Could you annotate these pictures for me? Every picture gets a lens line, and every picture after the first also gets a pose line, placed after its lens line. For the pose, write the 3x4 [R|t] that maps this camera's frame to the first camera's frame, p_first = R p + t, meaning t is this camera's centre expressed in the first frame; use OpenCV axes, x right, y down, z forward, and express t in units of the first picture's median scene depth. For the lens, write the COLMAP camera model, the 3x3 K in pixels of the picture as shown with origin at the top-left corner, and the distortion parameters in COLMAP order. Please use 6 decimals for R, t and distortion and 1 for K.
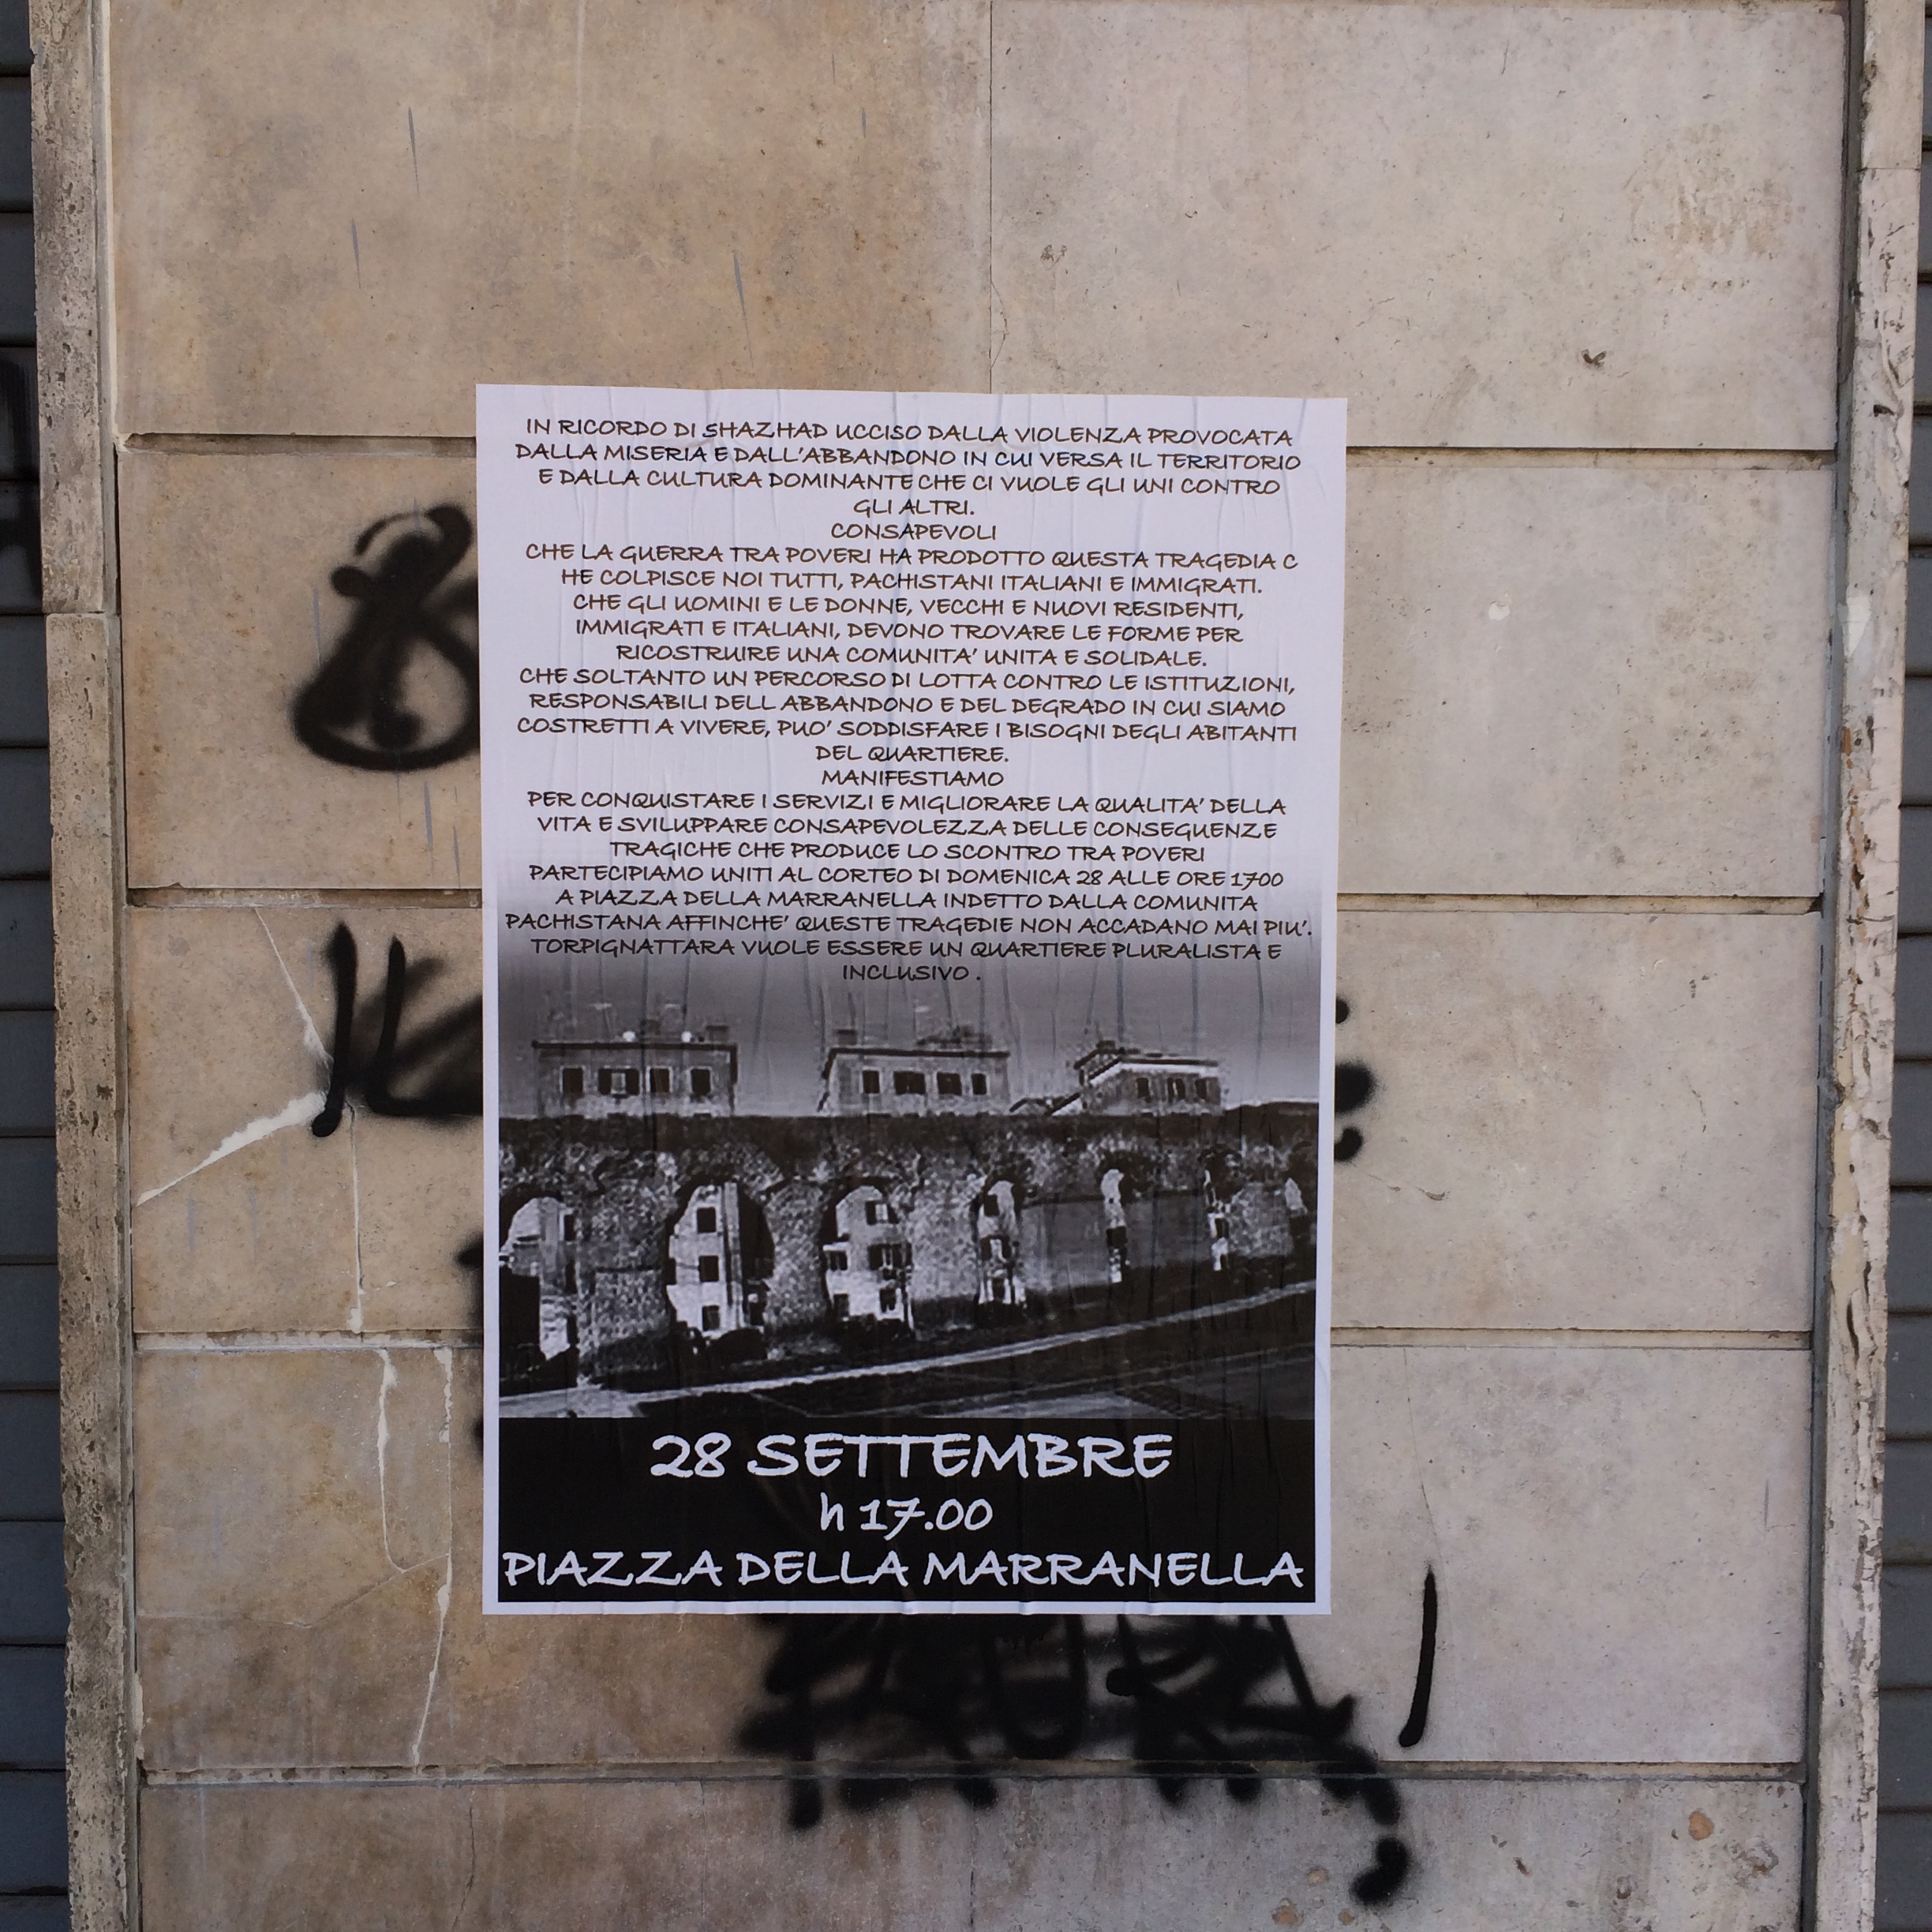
lens RADIAL K [[2156.0, 0, 964.8], [0, 2156.0, 964.7], [0, 0, 1]] dist [0.044800, 0.000000]
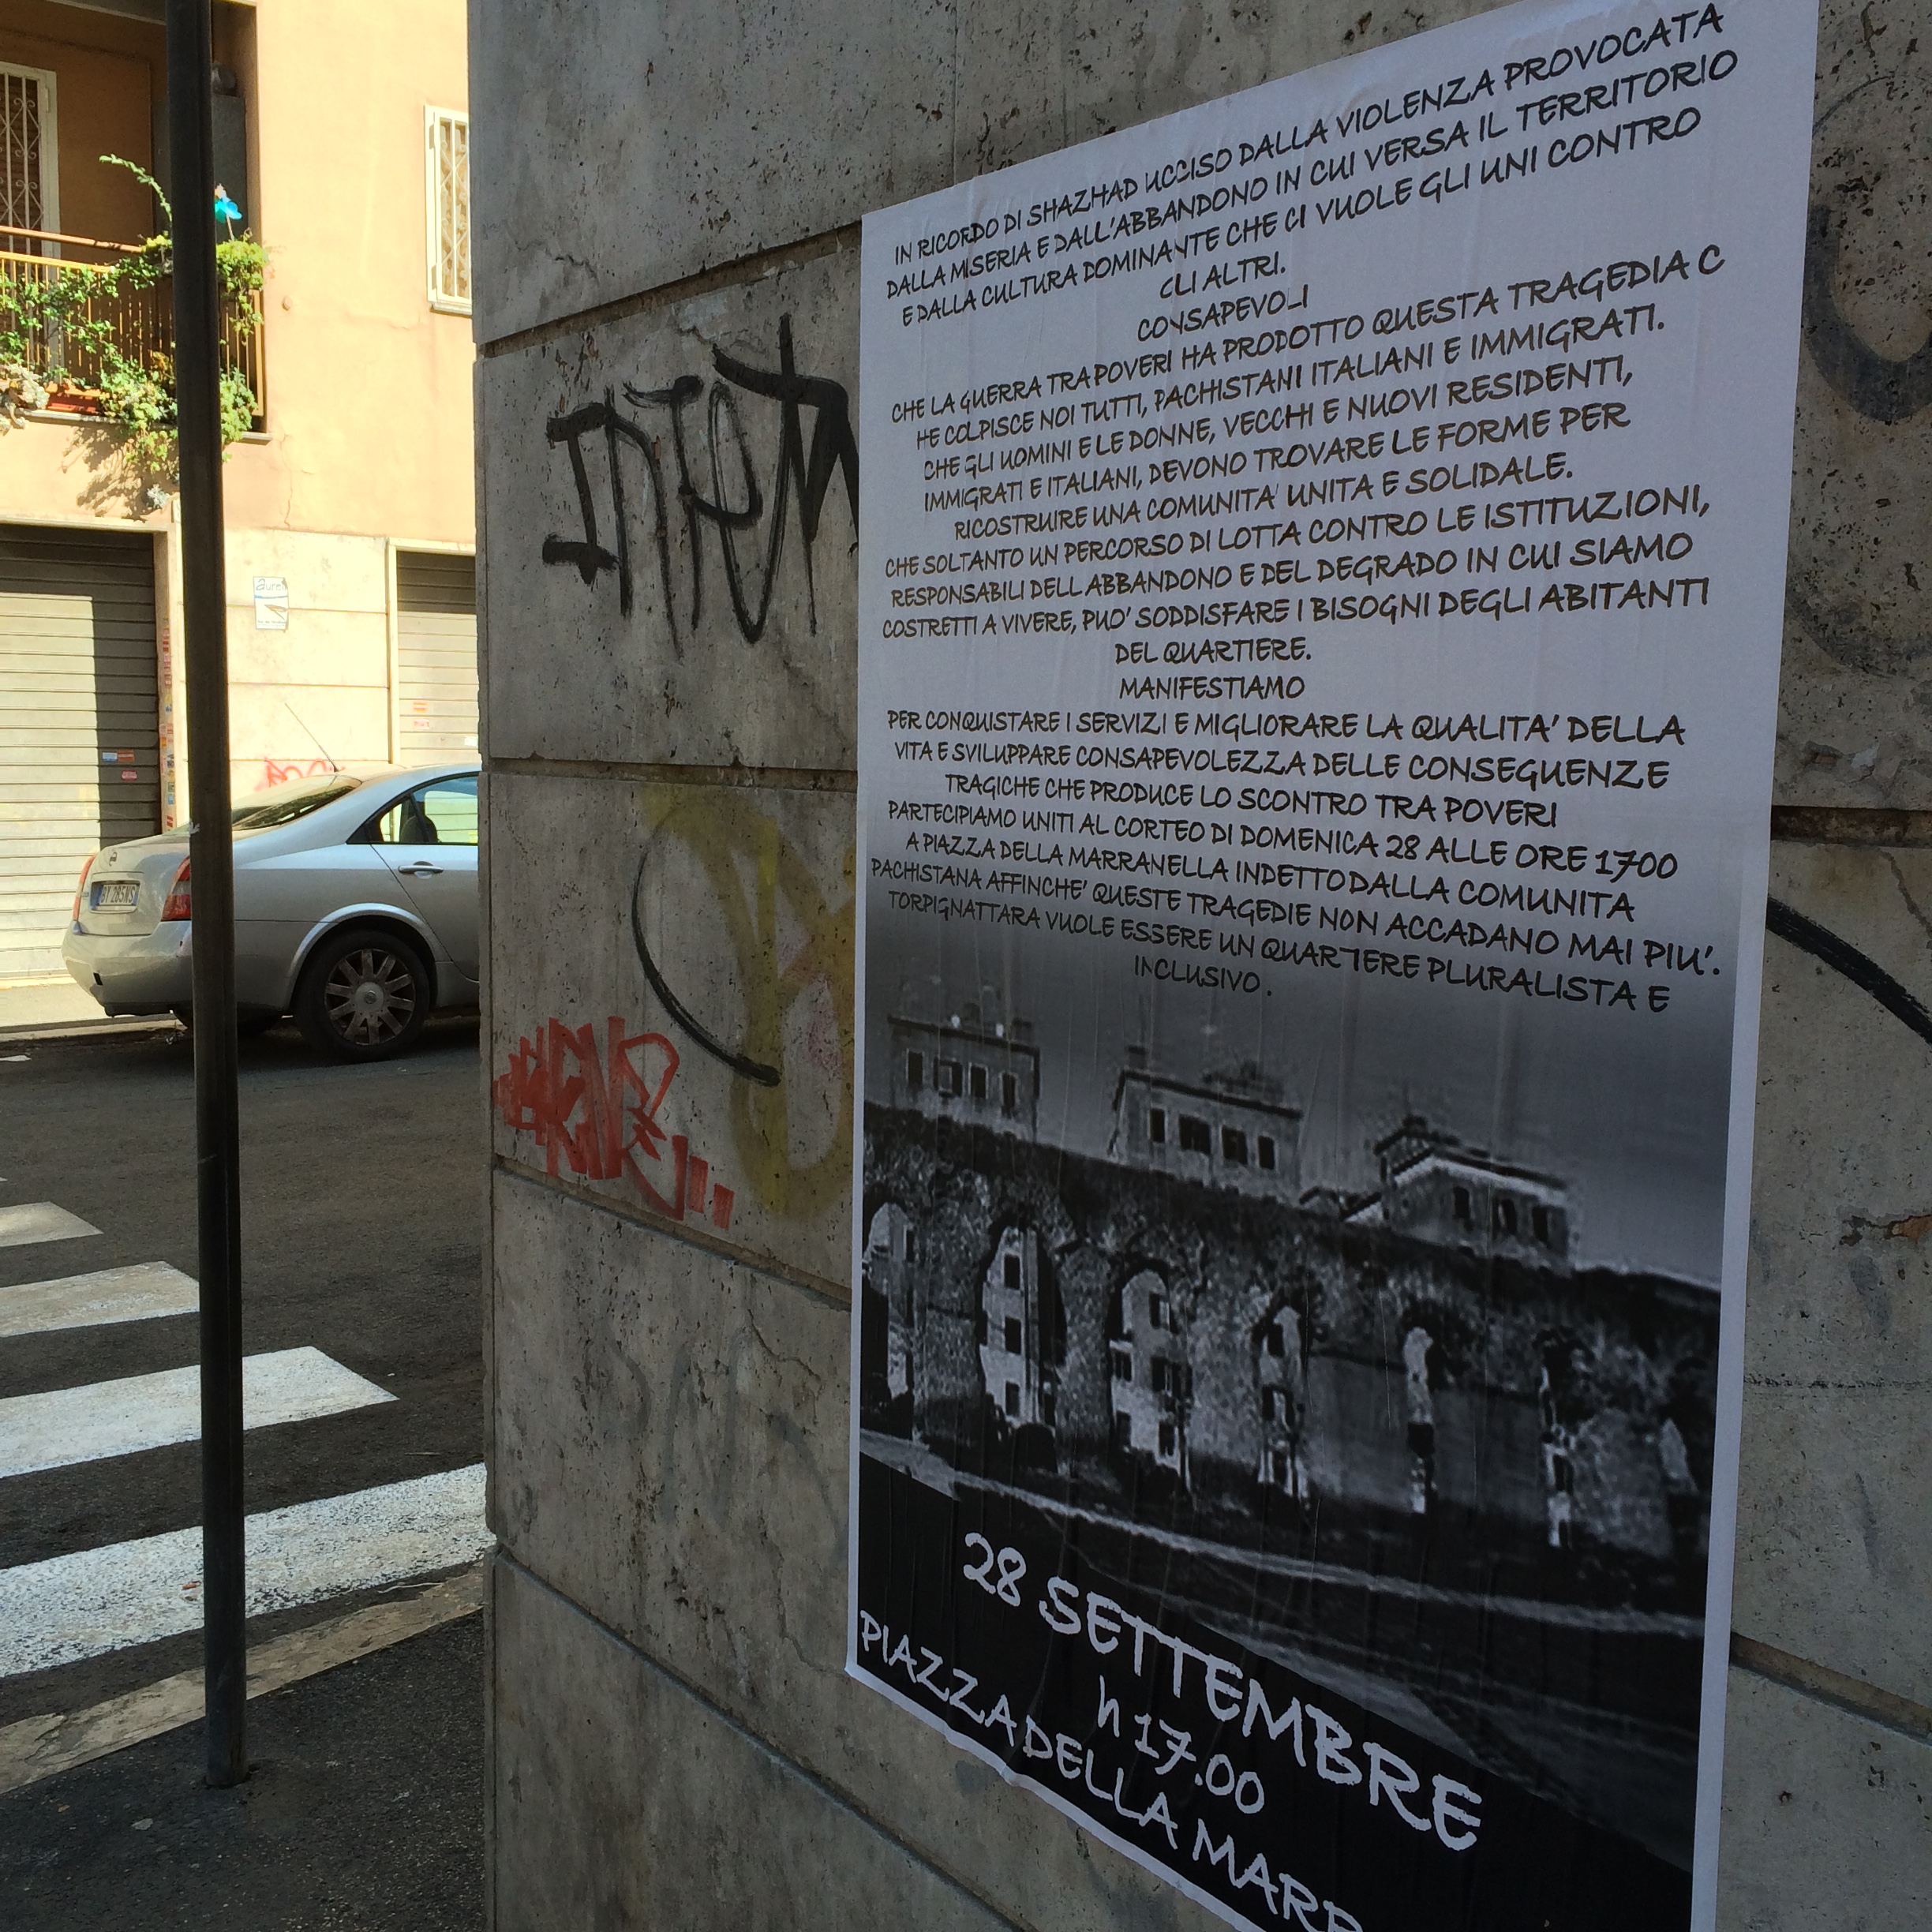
lens RADIAL K [[2156.0, 0, 965.4], [0, 2156.0, 961.4], [0, 0, 1]] dist [0.044800, 0.000000]
pose [[0.580298, 0.088873, -0.809541, 0.481484], [-0.059391, 0.995999, 0.066770, -0.041439], [0.812236, 0.009333, 0.583254, 0.541893]]
